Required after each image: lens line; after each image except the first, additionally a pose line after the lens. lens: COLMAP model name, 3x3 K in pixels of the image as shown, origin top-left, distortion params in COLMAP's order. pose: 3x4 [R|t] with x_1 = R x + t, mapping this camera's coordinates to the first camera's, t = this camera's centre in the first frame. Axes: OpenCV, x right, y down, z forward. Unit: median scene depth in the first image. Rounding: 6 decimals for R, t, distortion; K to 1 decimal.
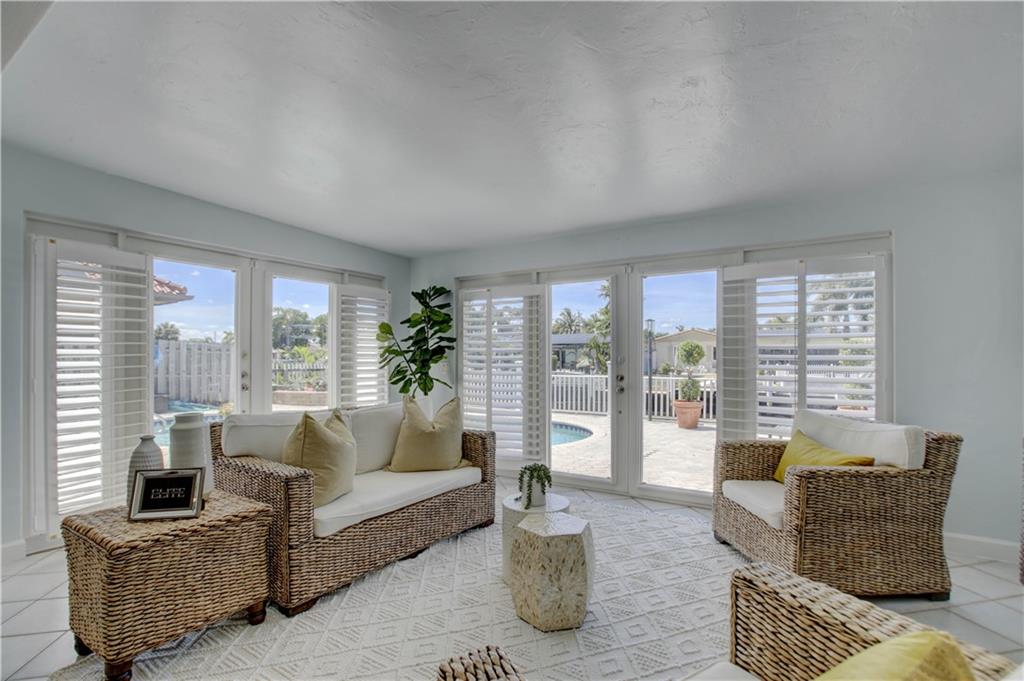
lens RADIAL K [[478.2, 0, 514.8], [0, 478.2, 352.6], [0, 0, 1]] dist [-0.053721, 0.016465]
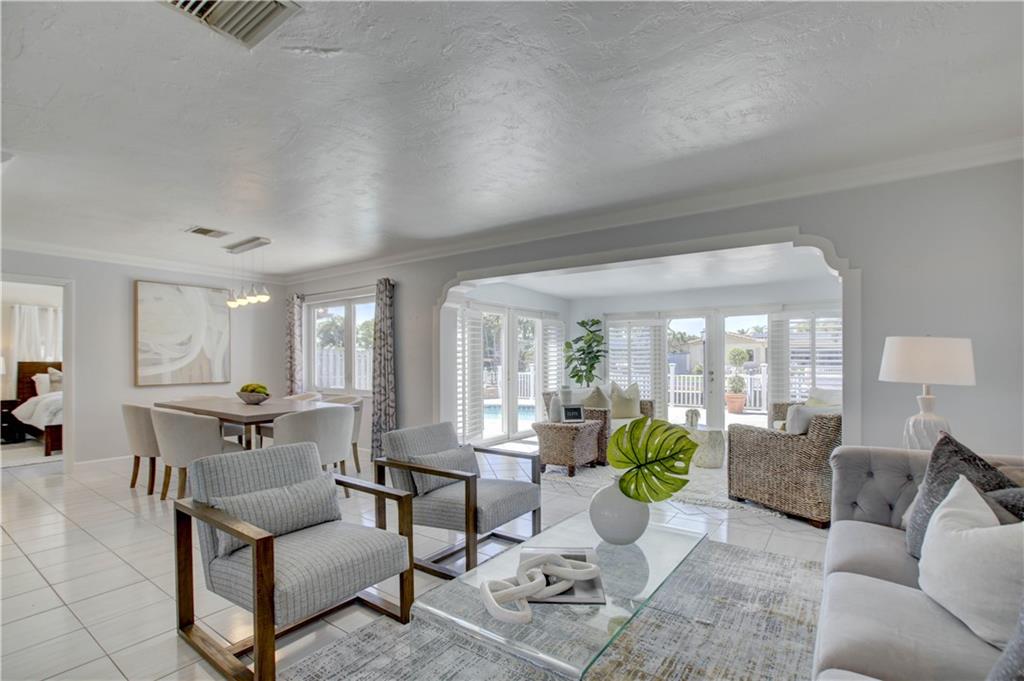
lens RADIAL K [[478.2, 0, 514.8], [0, 478.2, 352.6], [0, 0, 1]] dist [-0.053721, 0.016465]
pose [[0.998636, -0.007274, -0.051708, -0.372670], [0.007026, 0.999963, -0.004977, -0.016484], [0.051743, 0.004607, 0.998650, -0.715841]]
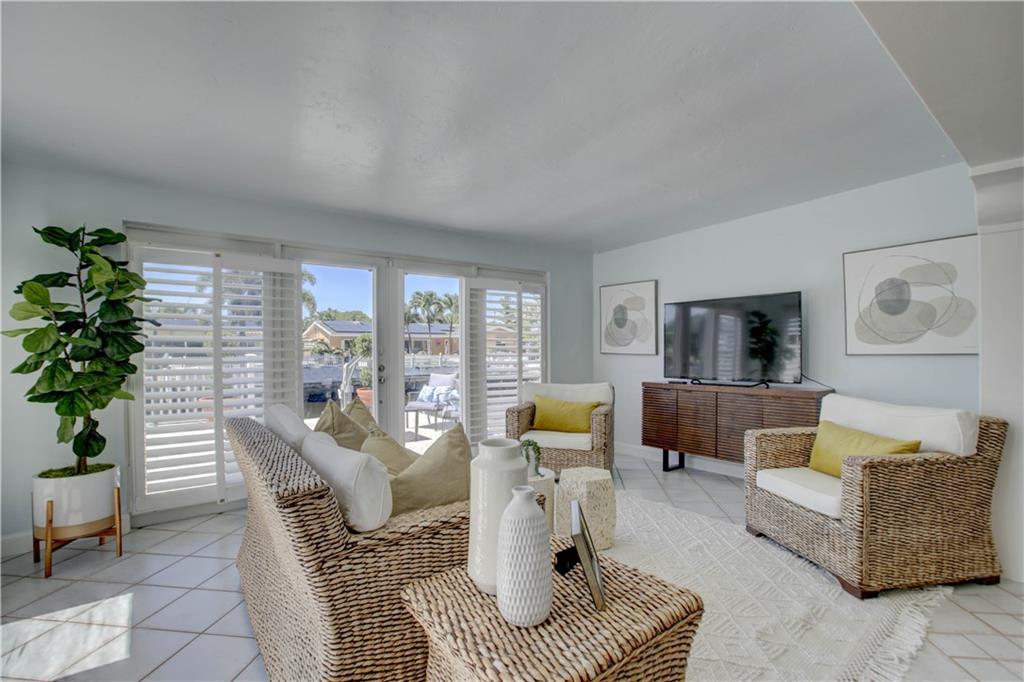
lens RADIAL K [[478.2, 0, 514.8], [0, 478.2, 353.1], [0, 0, 1]] dist [-0.053721, 0.016465]
pose [[0.337889, -0.012455, 0.941104, -0.563993], [-0.003723, 0.999887, 0.014569, 0.004446], [-0.941179, -0.008427, 0.337805, 0.340686]]
